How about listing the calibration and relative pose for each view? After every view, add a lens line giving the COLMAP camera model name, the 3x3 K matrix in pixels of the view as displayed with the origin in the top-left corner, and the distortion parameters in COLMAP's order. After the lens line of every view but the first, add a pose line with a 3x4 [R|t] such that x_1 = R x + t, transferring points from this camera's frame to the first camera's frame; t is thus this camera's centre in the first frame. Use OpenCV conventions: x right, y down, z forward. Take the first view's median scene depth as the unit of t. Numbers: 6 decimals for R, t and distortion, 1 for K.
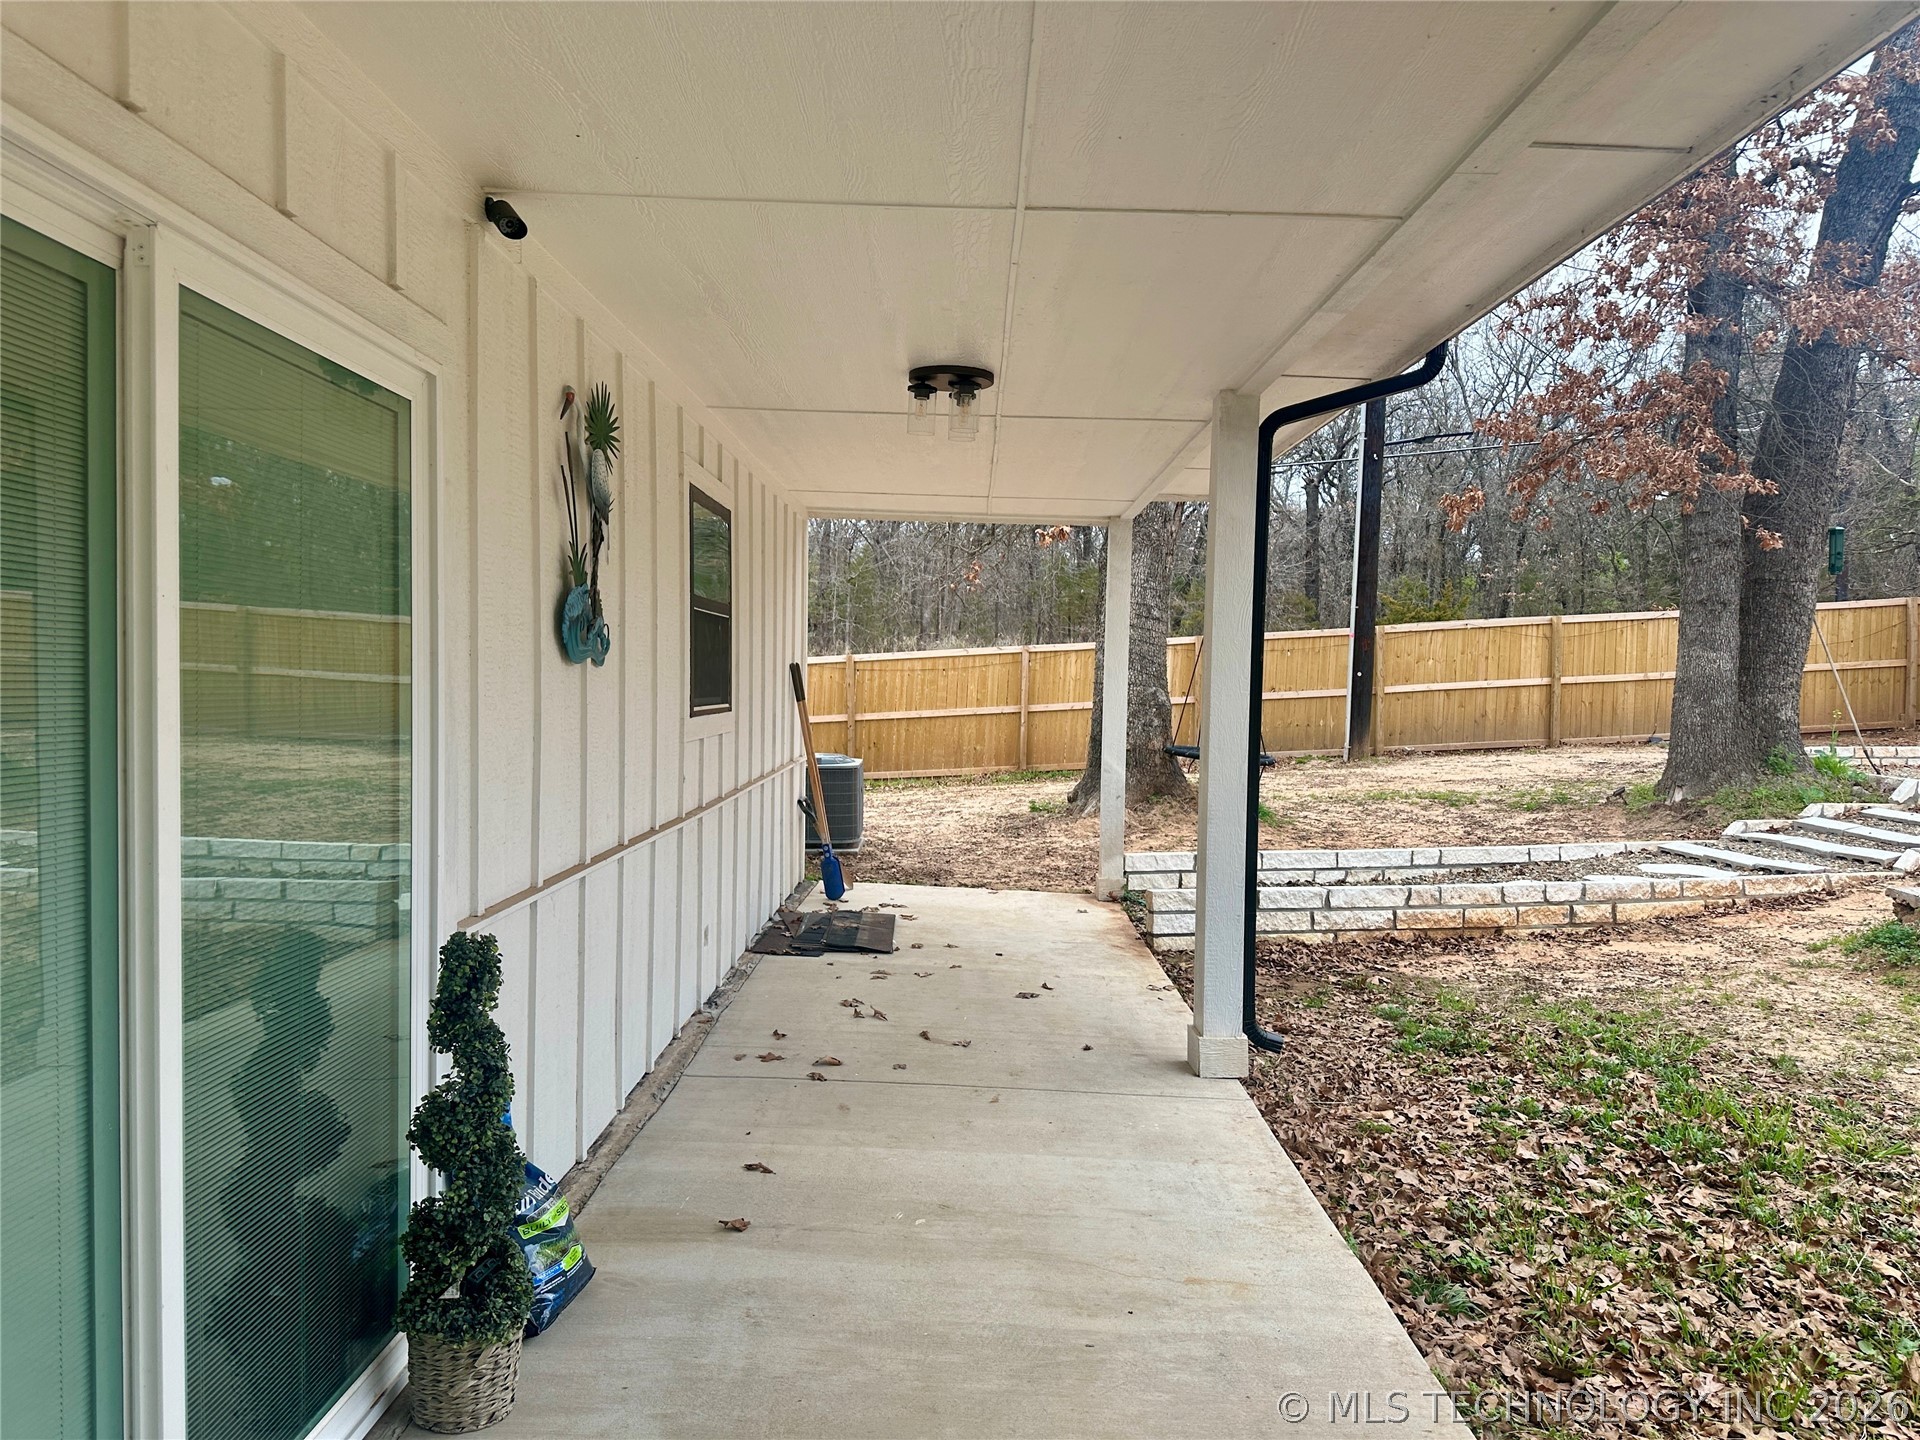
lens RADIAL K [[1349.0, 0, 975.3], [0, 1349.0, 724.0], [0, 0, 1]] dist [-0.003289, -0.006820]
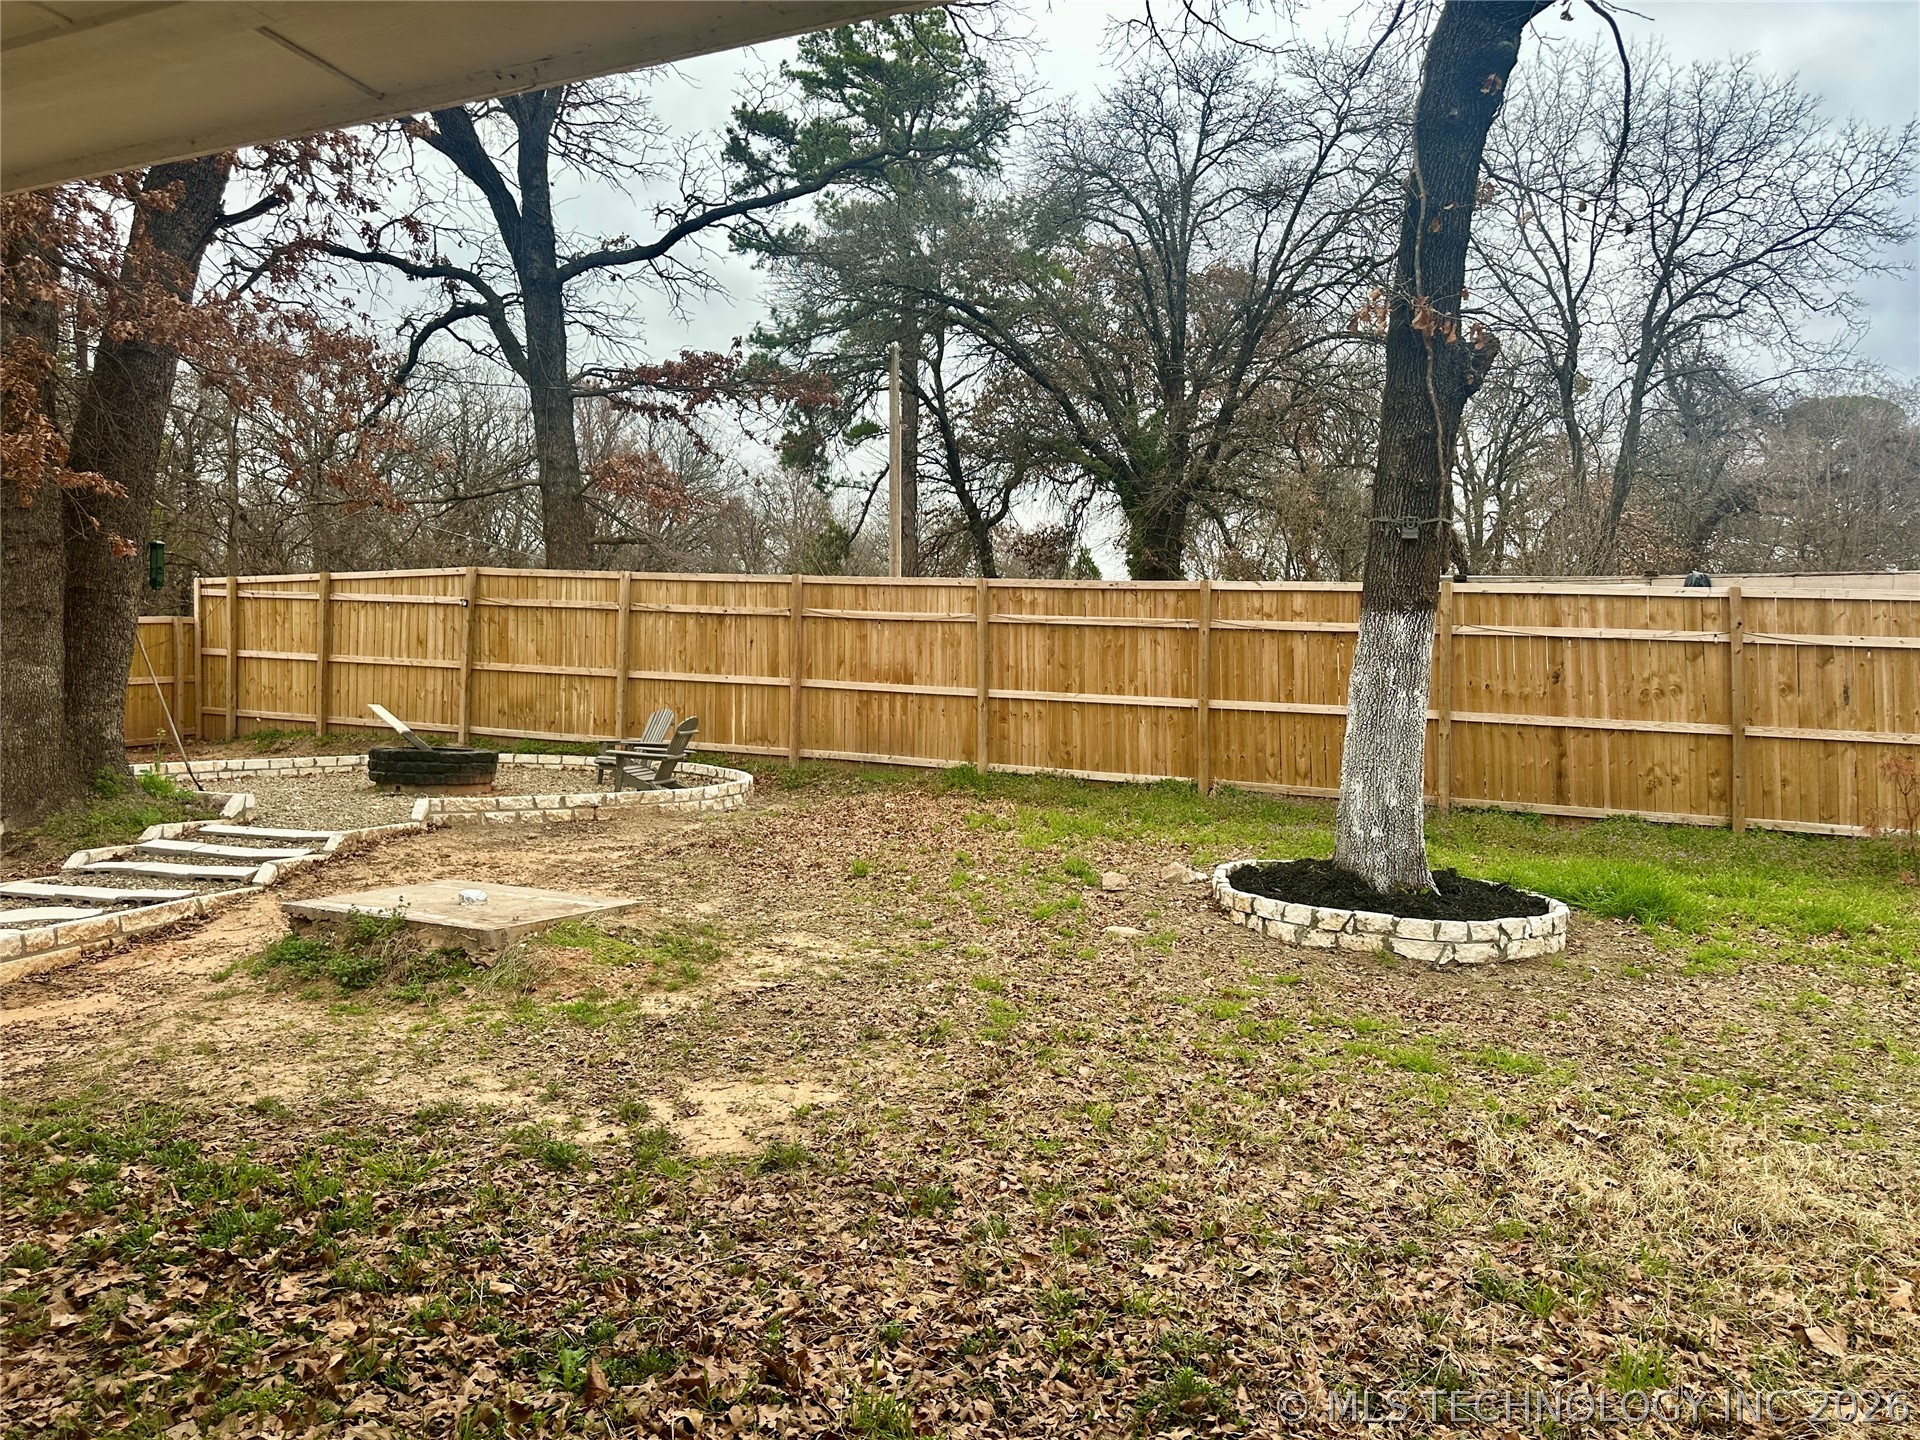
lens RADIAL K [[1349.0, 0, 955.2], [0, 1349.0, 728.8], [0, 0, 1]] dist [-0.003289, -0.006820]
pose [[0.392572, -0.018790, 0.919529, -0.068187], [0.025957, 0.999619, 0.009345, -0.008080], [-0.919355, 0.020199, 0.392910, 0.179487]]
